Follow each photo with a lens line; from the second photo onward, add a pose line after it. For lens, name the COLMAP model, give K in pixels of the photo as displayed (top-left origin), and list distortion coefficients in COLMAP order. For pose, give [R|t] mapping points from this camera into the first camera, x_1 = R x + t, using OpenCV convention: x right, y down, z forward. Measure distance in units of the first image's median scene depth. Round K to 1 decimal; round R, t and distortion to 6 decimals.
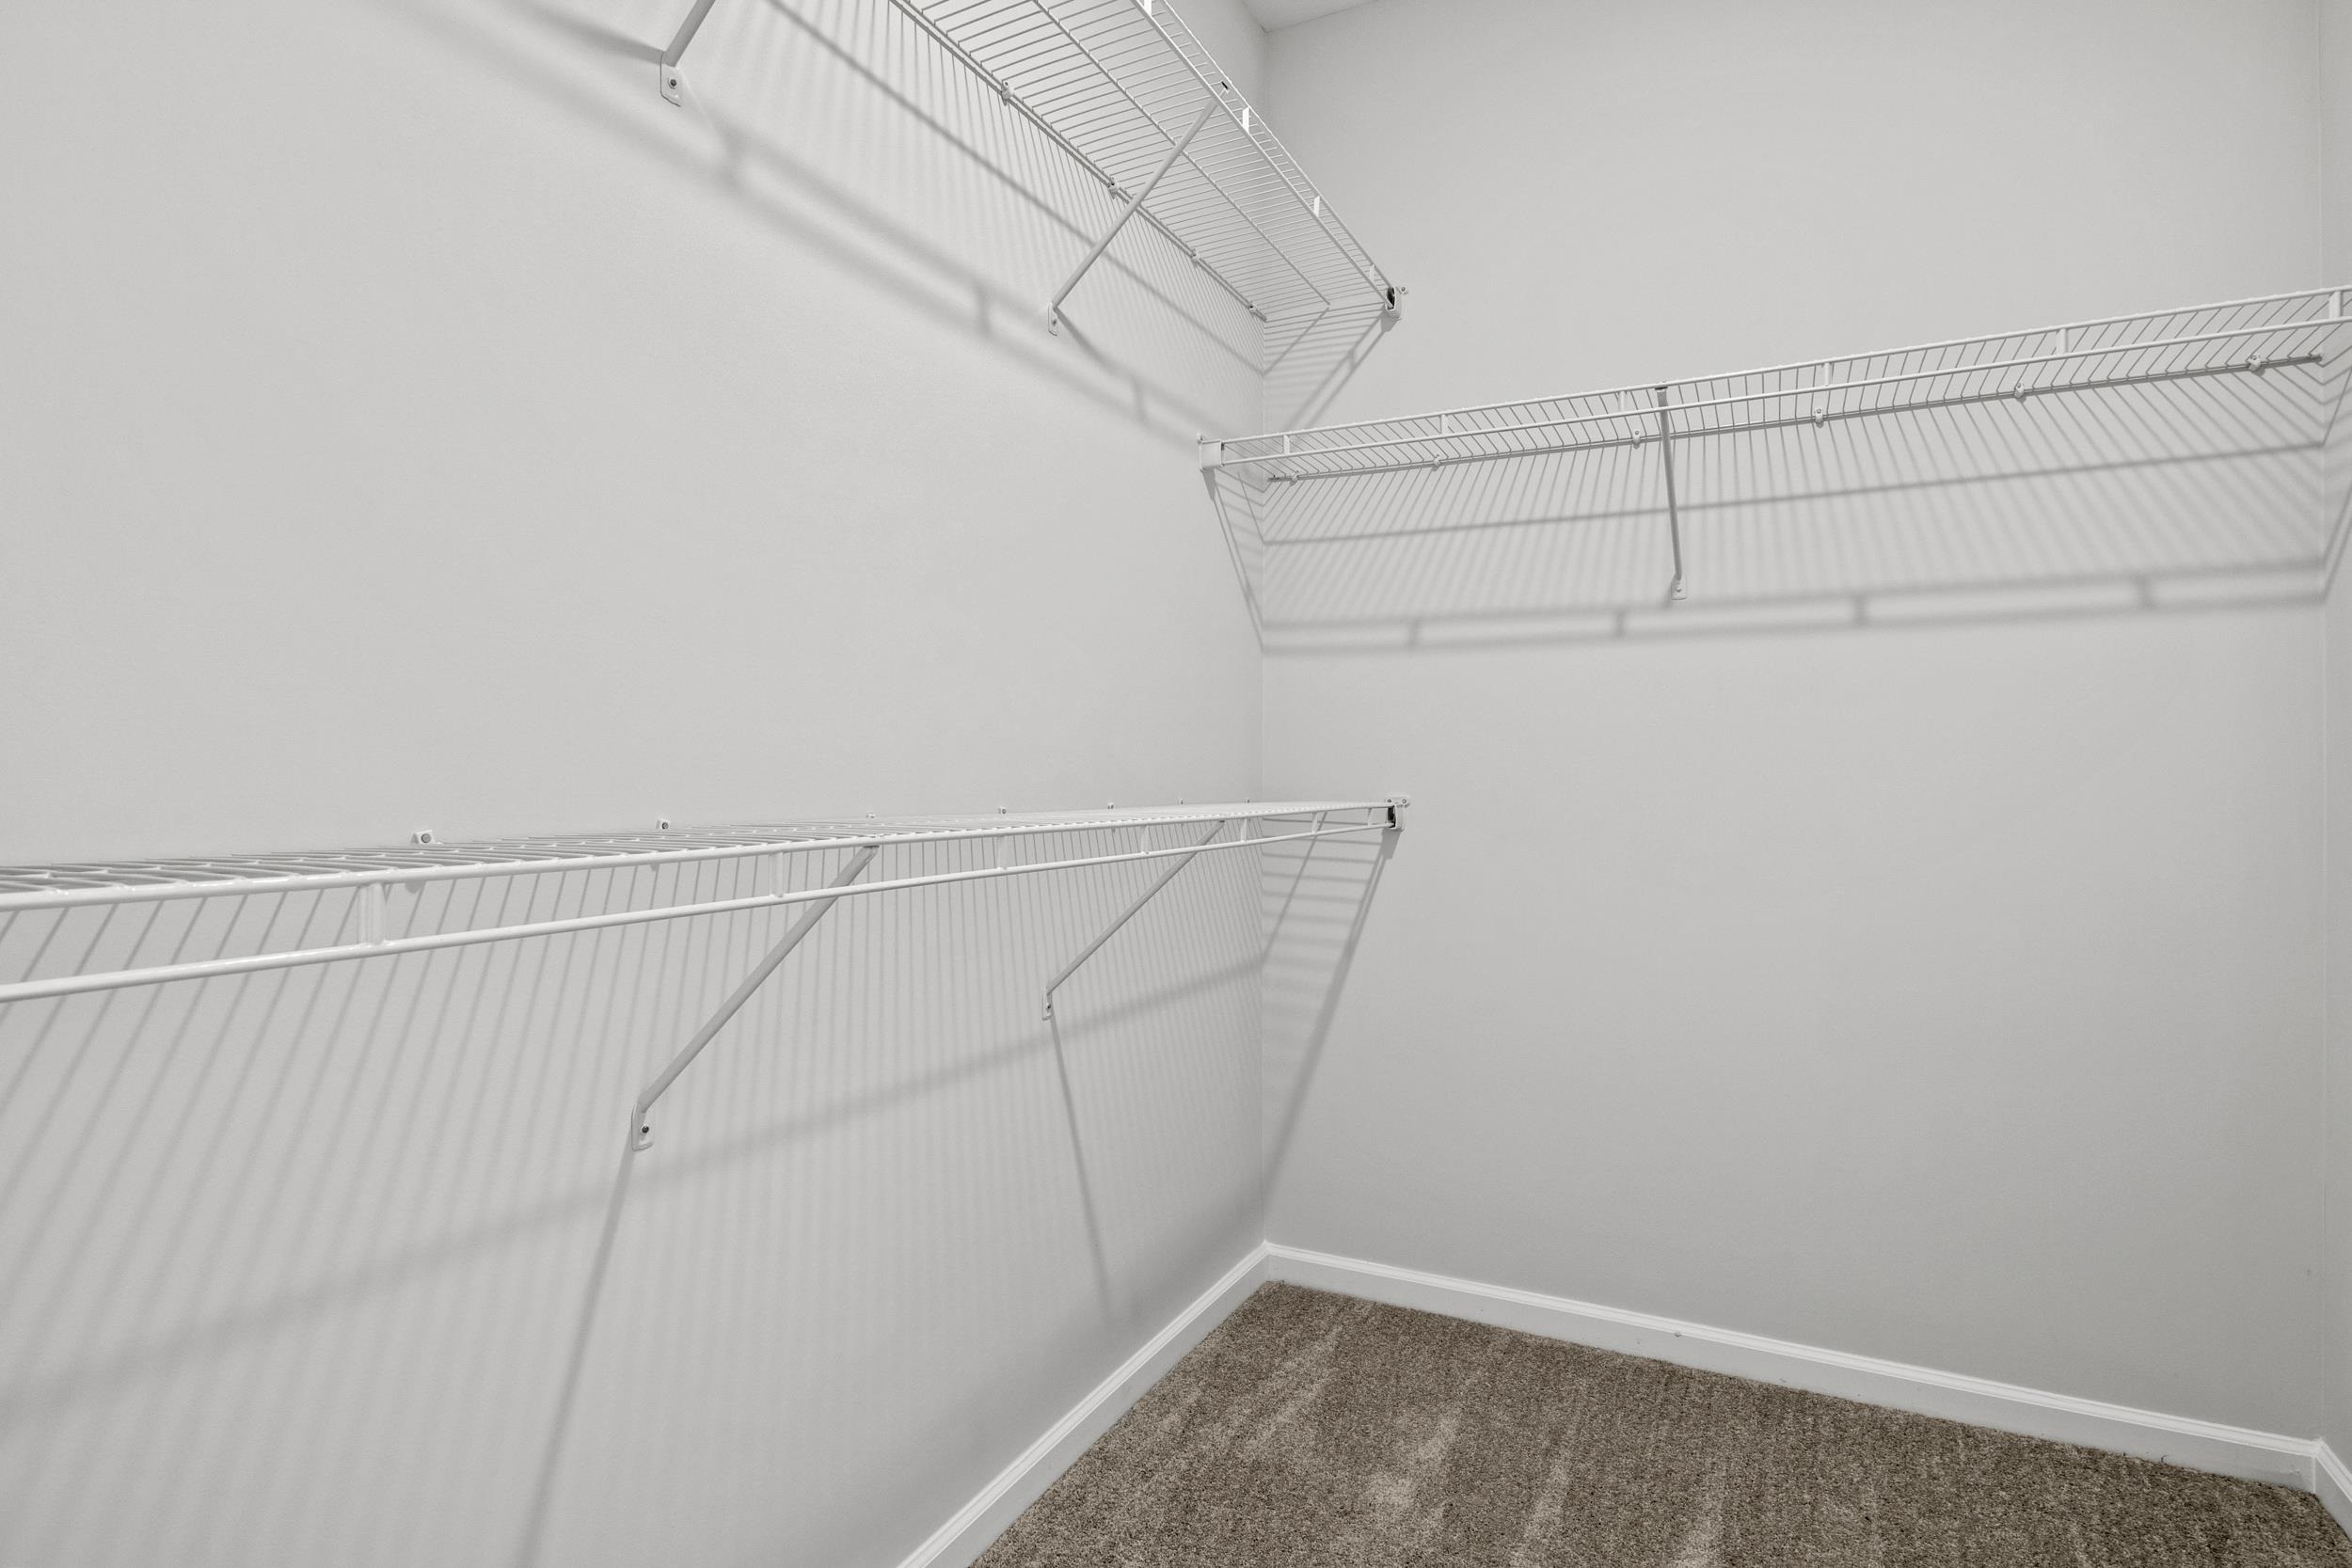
lens RADIAL K [[1177.6, 0, 1189.7], [0, 1177.6, 791.1], [0, 0, 1]] dist [-0.000539, -0.000291]
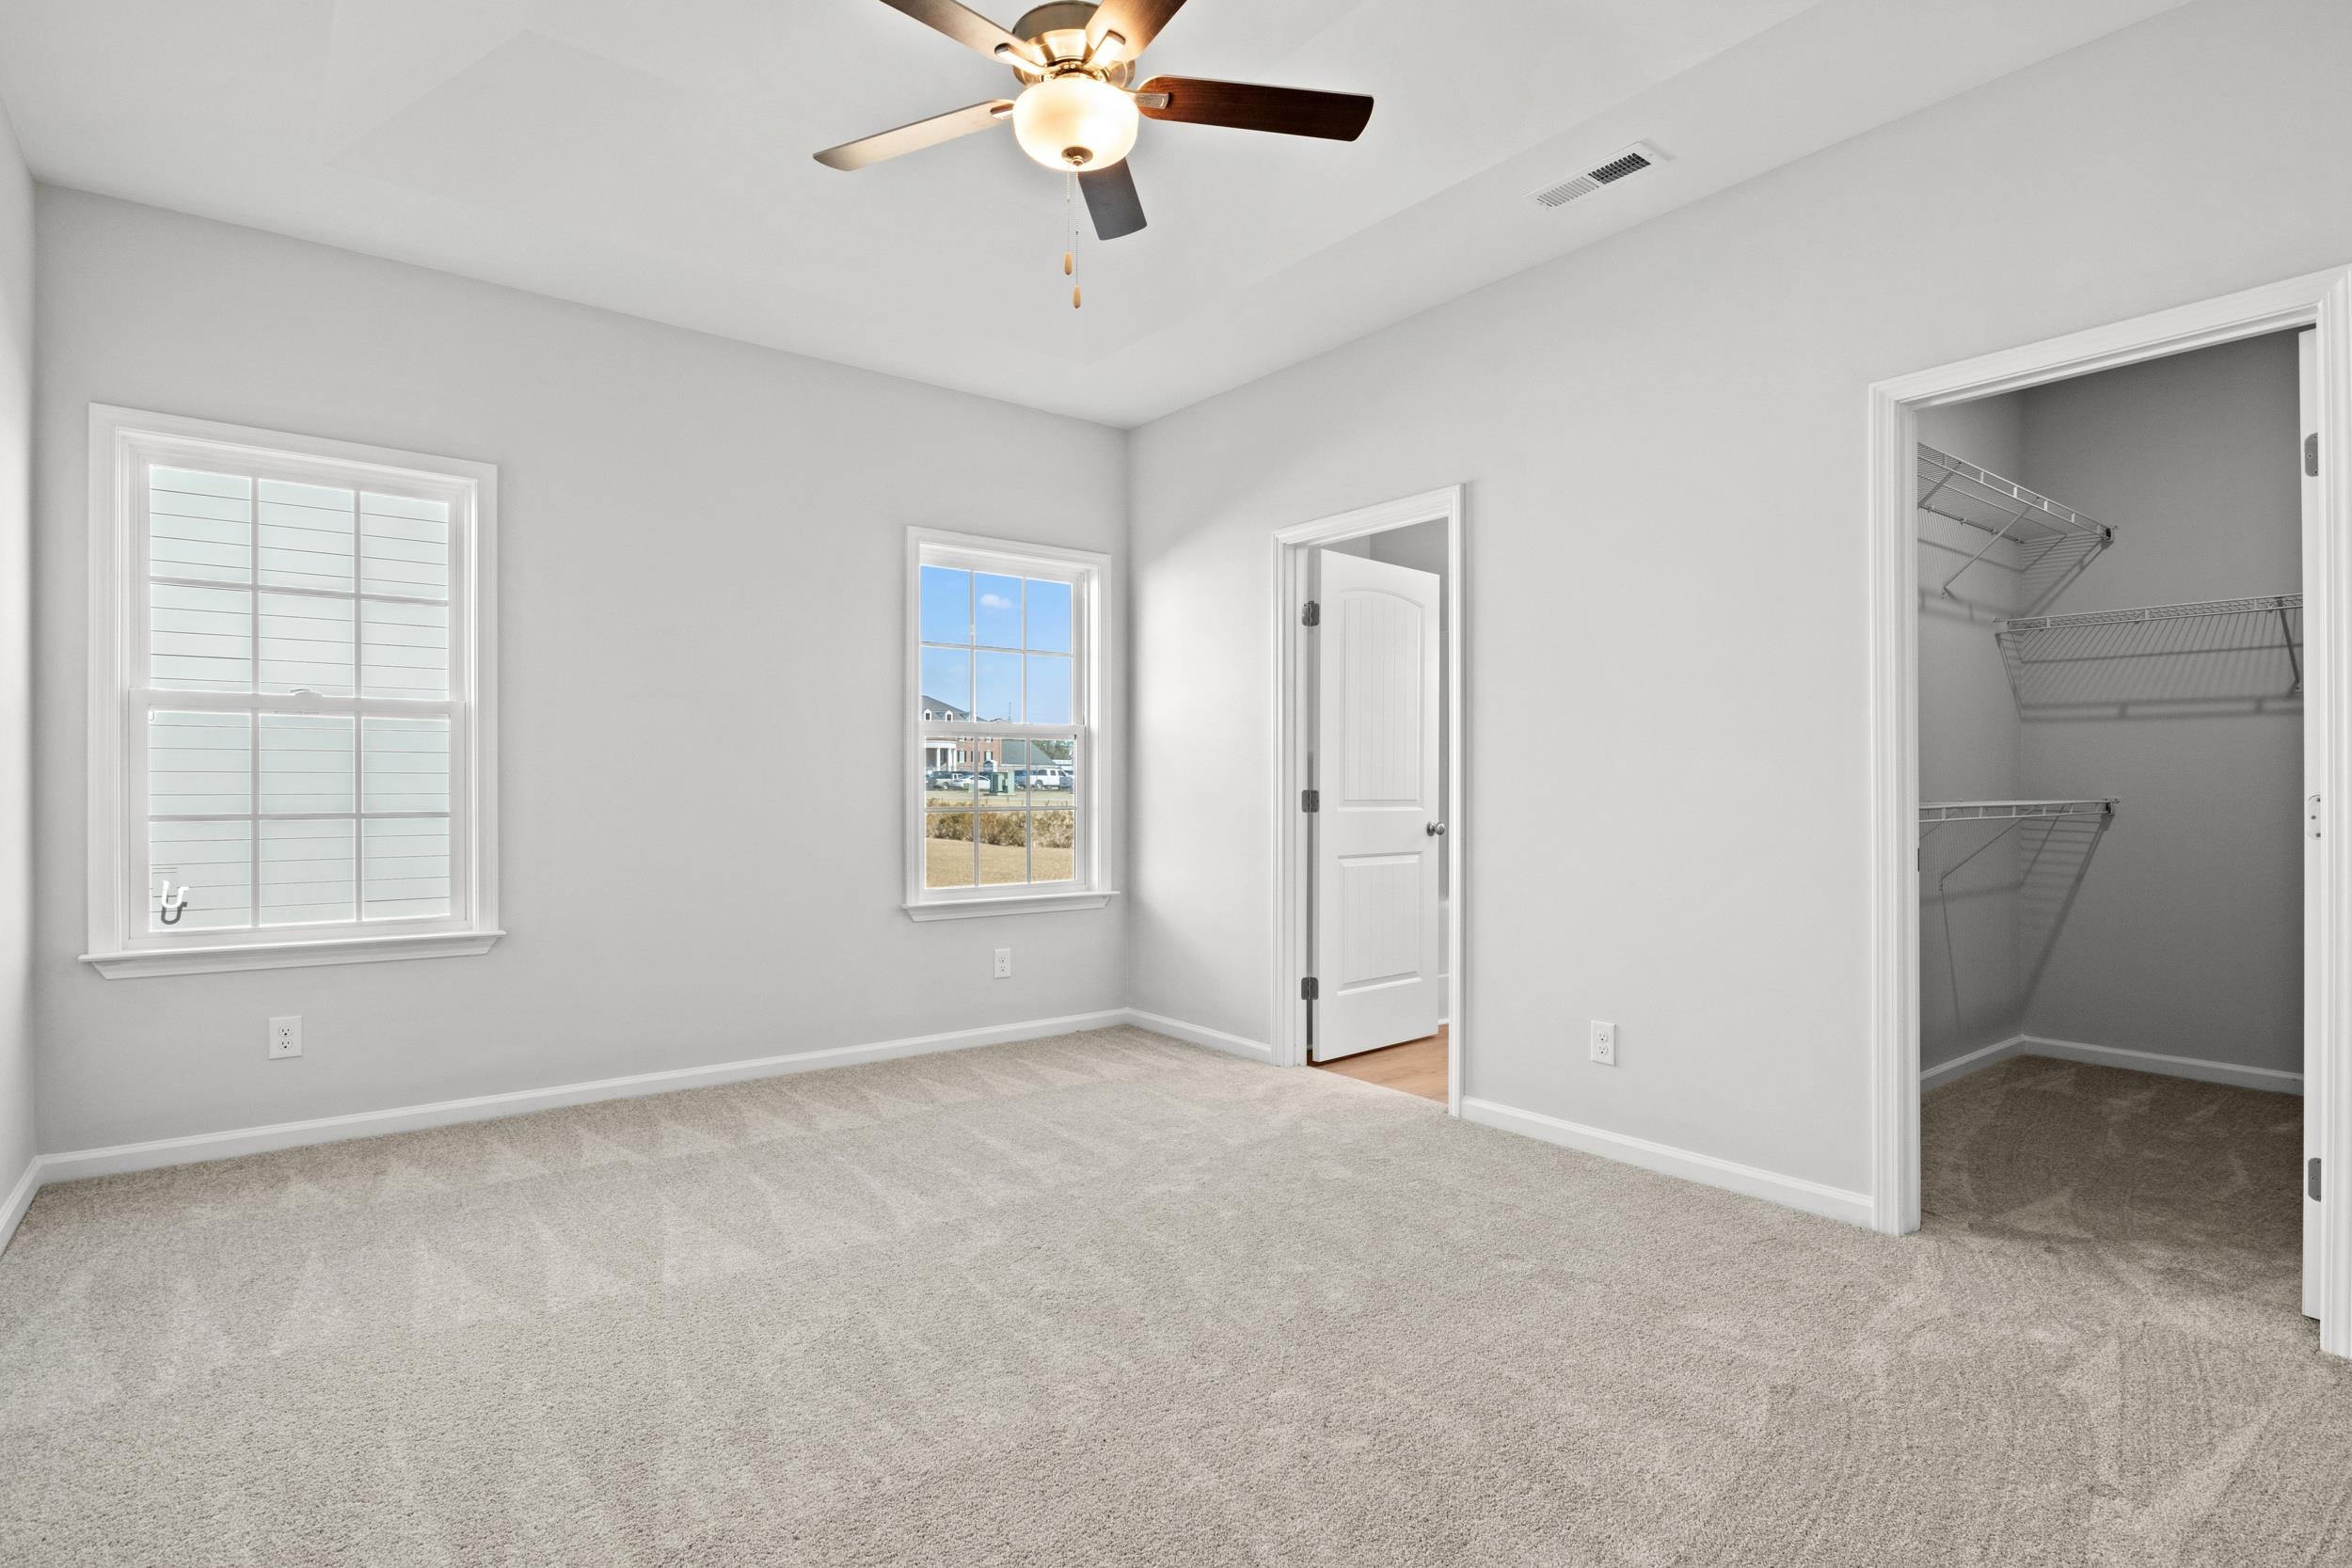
lens RADIAL K [[1205.6, 0, 1178.2], [0, 1205.6, 793.6], [0, 0, 1]] dist [-0.004259, -0.001149]
pose [[0.909542, 0.000721, -0.415612, -0.377497], [0.000116, 0.999998, 0.001987, -0.005272], [0.415612, -0.001856, 0.909540, -1.350615]]
